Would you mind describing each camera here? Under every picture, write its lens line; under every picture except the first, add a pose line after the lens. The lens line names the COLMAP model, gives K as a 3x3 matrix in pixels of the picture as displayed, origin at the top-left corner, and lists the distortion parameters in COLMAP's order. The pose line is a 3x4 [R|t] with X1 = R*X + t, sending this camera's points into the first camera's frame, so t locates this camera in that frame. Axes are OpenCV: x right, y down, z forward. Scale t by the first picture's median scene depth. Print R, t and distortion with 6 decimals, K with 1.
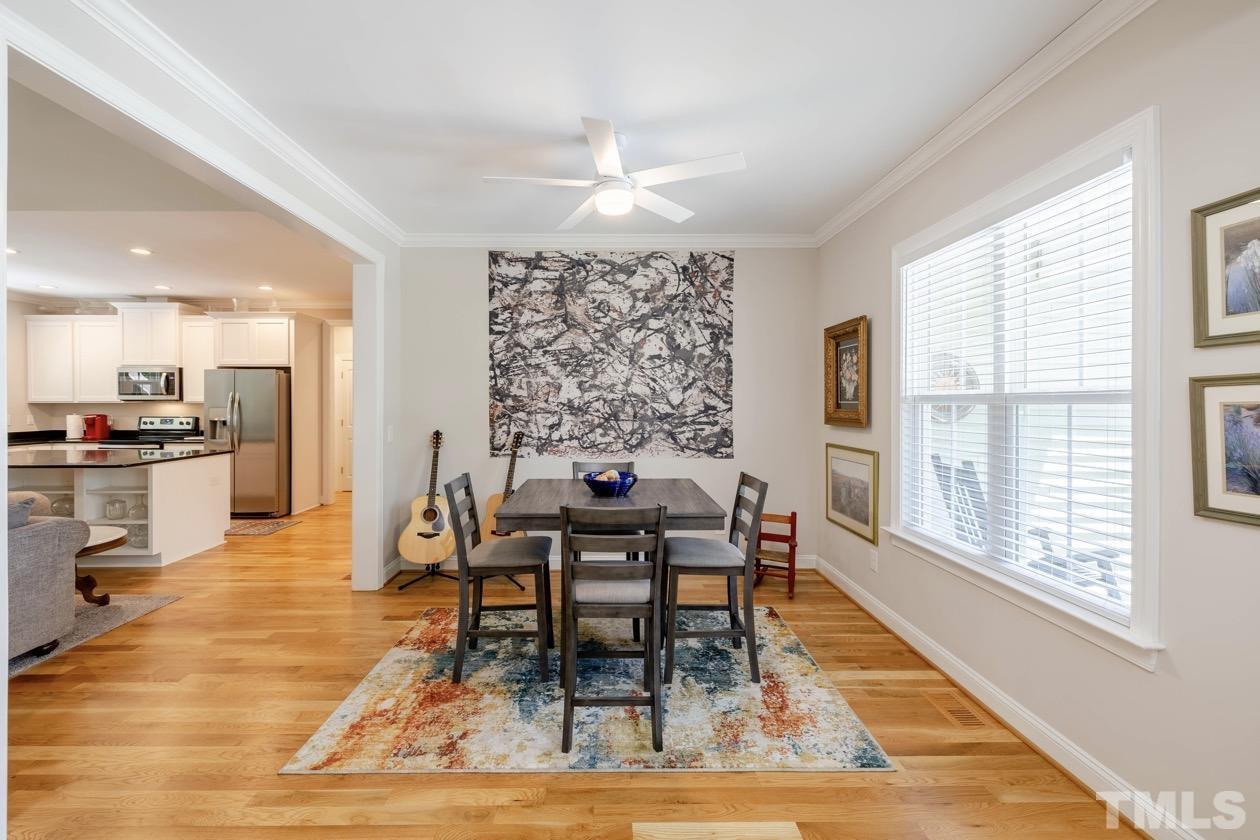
lens RADIAL K [[536.4, 0, 622.1], [0, 536.4, 413.3], [0, 0, 1]] dist [0.000468, 0.000357]
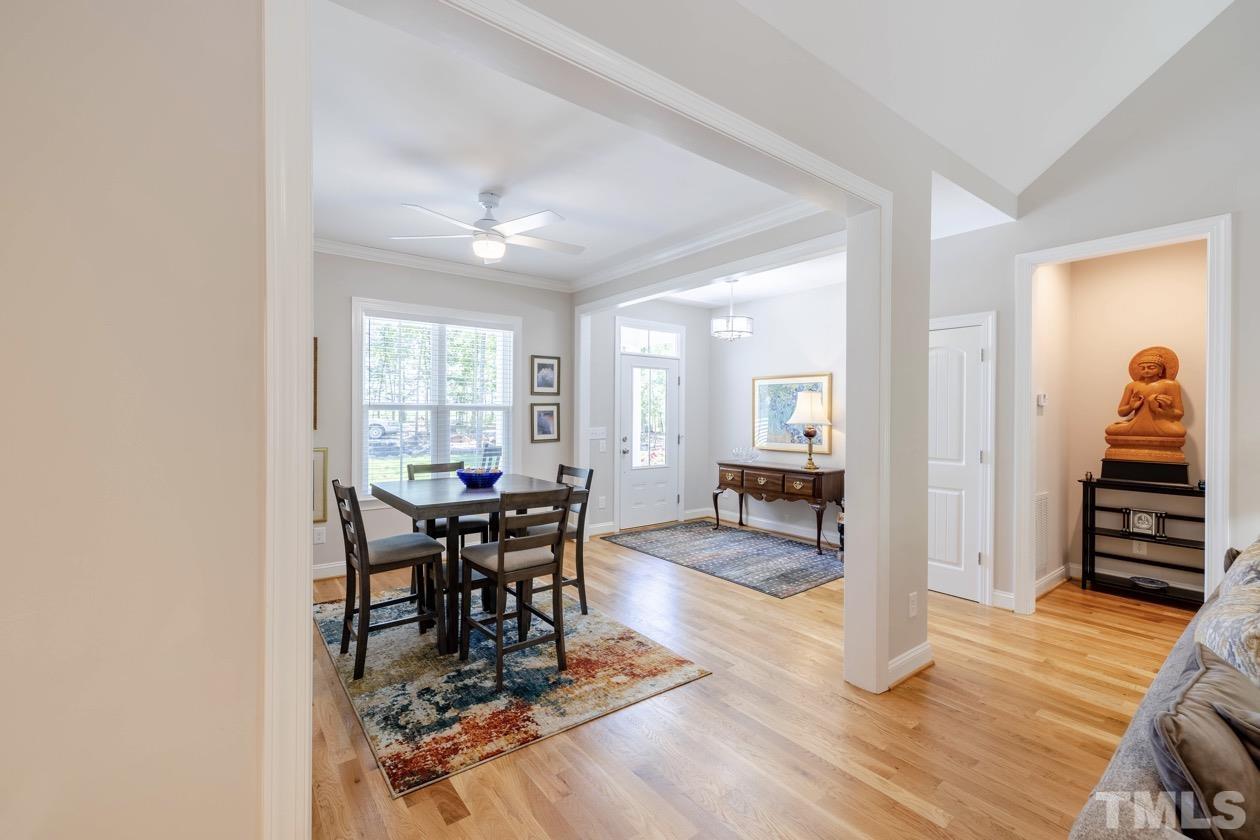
lens RADIAL K [[536.4, 0, 622.1], [0, 536.4, 413.3], [0, 0, 1]] dist [0.000468, 0.000357]
pose [[-0.586927, -0.002523, 0.809636, -1.381573], [0.010770, 0.999882, 0.010923, -0.021391], [-0.809568, 0.015131, -0.586831, 1.692046]]
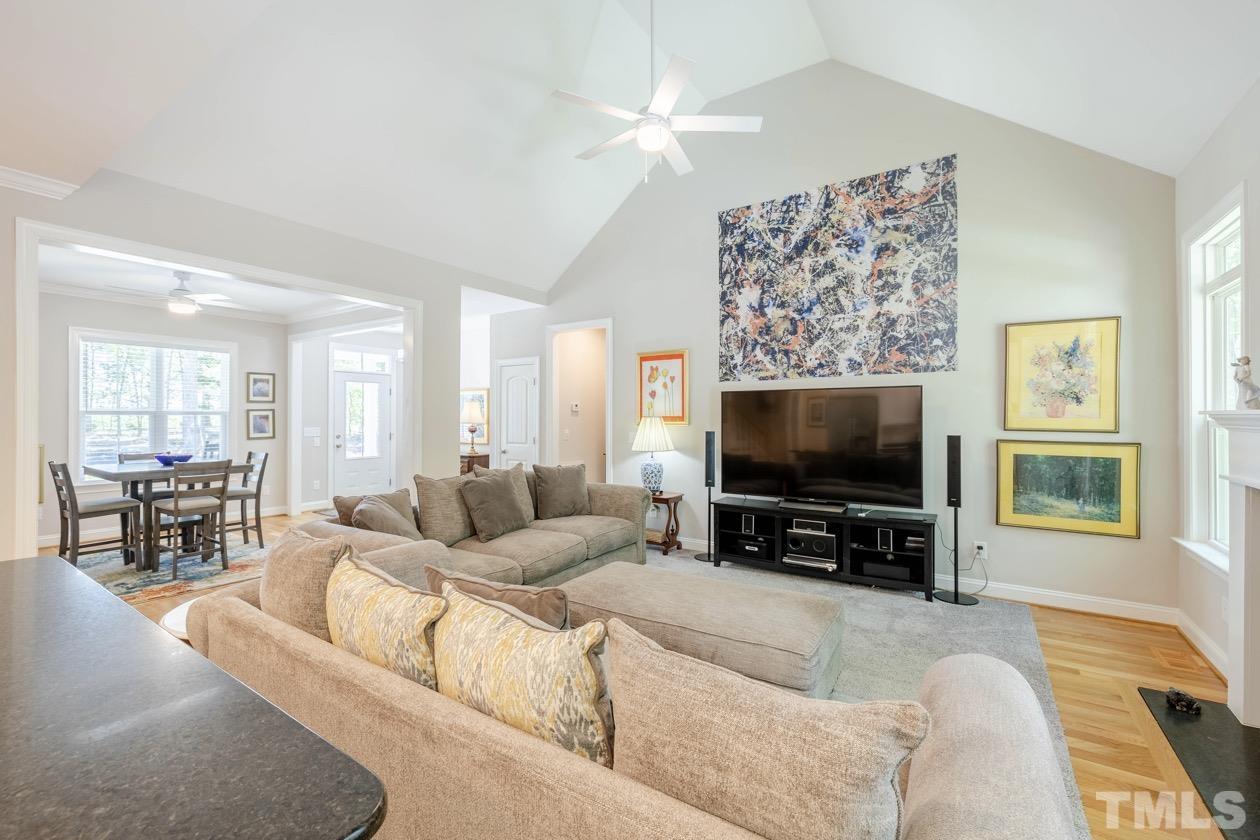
lens RADIAL K [[536.4, 0, 622.1], [0, 536.4, 413.3], [0, 0, 1]] dist [0.000468, 0.000357]
pose [[-0.812886, 0.006277, 0.582389, -2.712101], [0.013054, 0.999887, 0.007443, -0.015928], [-0.582276, 0.013653, -0.812876, 1.864592]]
